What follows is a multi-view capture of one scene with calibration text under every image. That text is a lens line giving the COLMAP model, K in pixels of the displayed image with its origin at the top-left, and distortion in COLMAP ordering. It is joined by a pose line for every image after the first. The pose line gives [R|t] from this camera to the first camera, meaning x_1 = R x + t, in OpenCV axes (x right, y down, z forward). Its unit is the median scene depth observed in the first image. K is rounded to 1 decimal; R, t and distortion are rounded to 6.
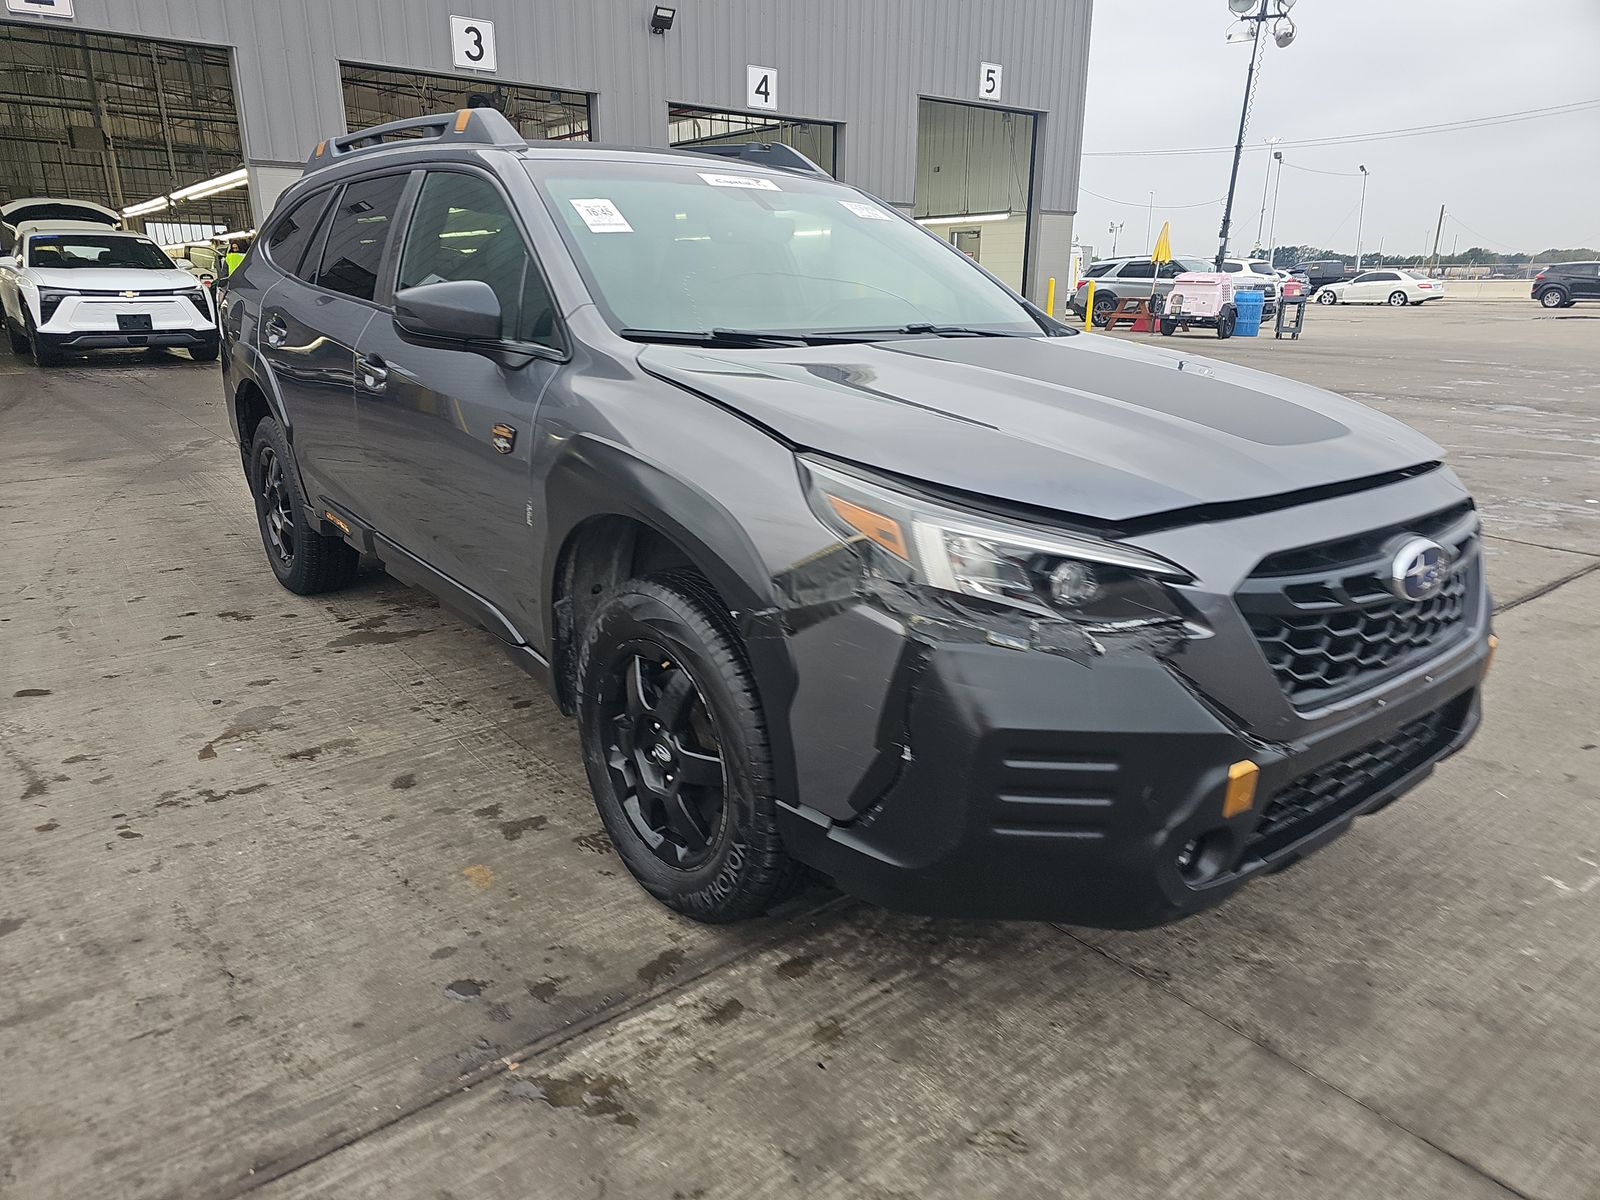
lens RADIAL K [[1066.3, 0, 791.5], [0, 1066.3, 630.4], [0, 0, 1]] dist [0.034930, -0.021286]
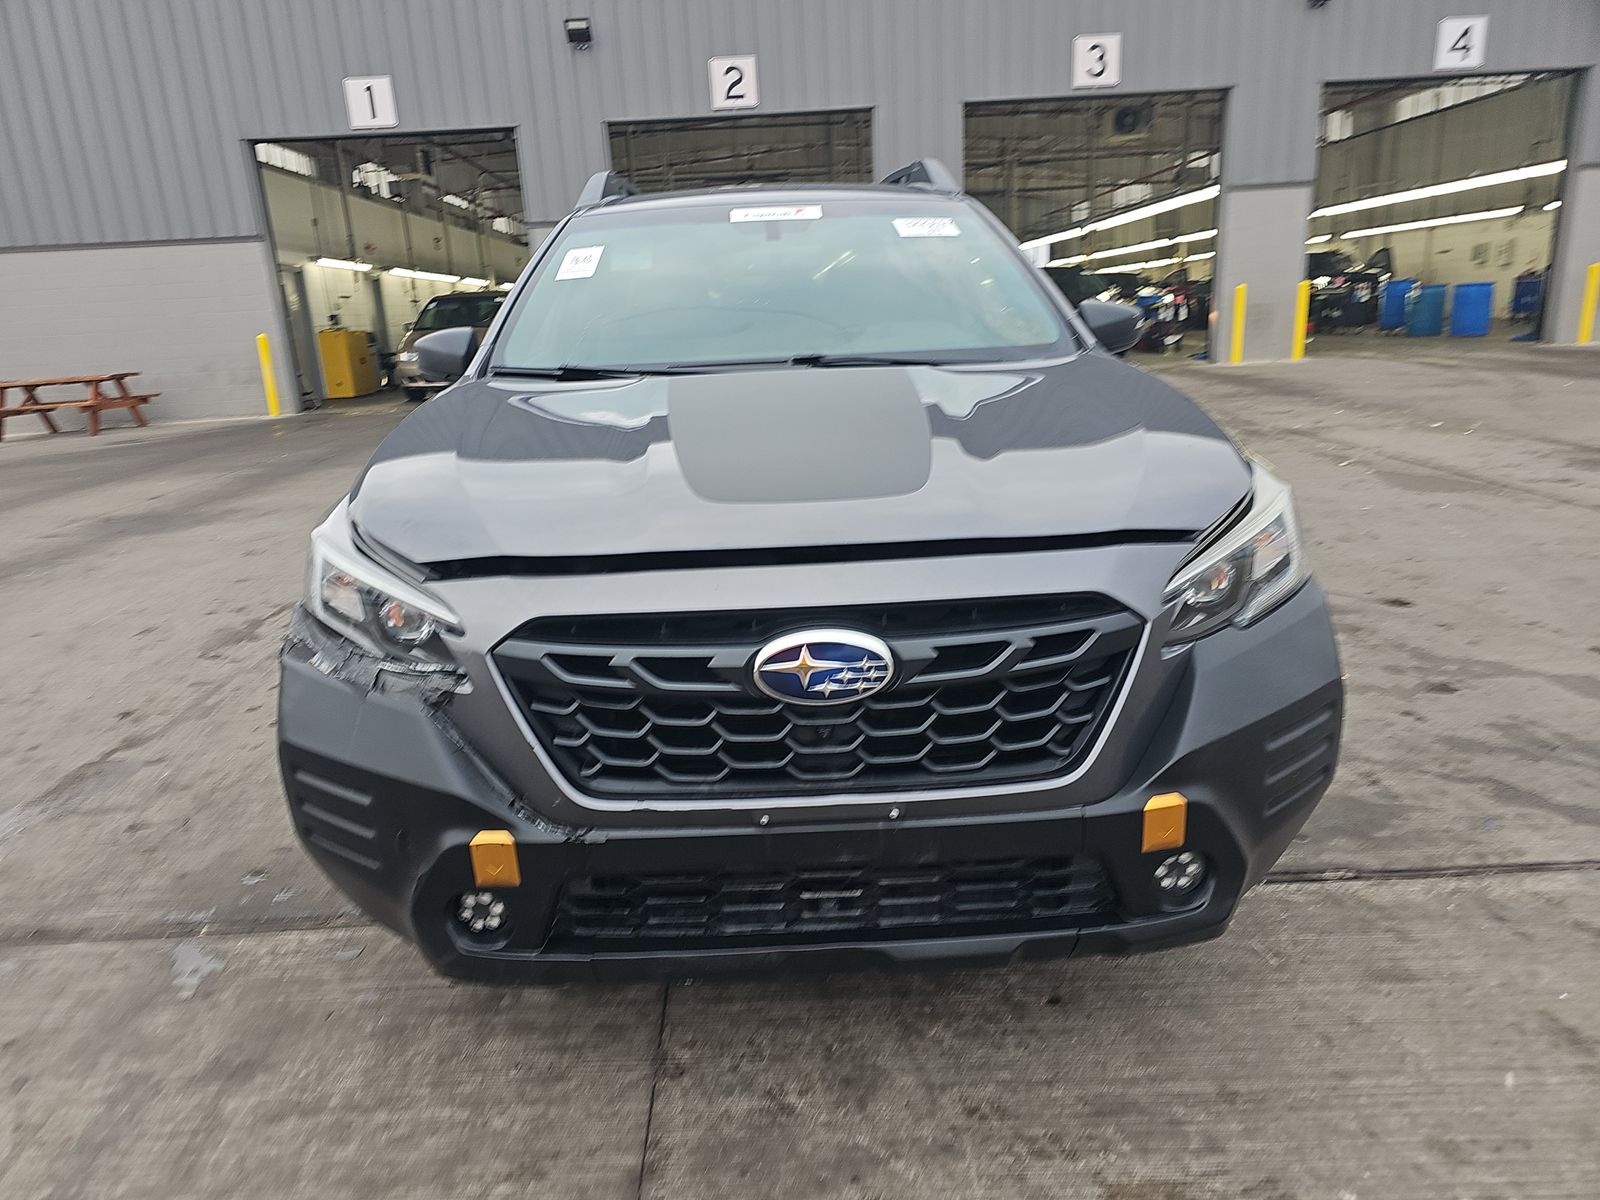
lens RADIAL K [[1076.8, 0, 796.2], [0, 1076.8, 648.1], [0, 0, 1]] dist [0.025797, -0.005512]
pose [[0.788524, 0.144294, -0.597838, 0.917346], [-0.143691, 0.988407, 0.049039, -0.094385], [0.597983, 0.047236, 0.800116, 0.307923]]
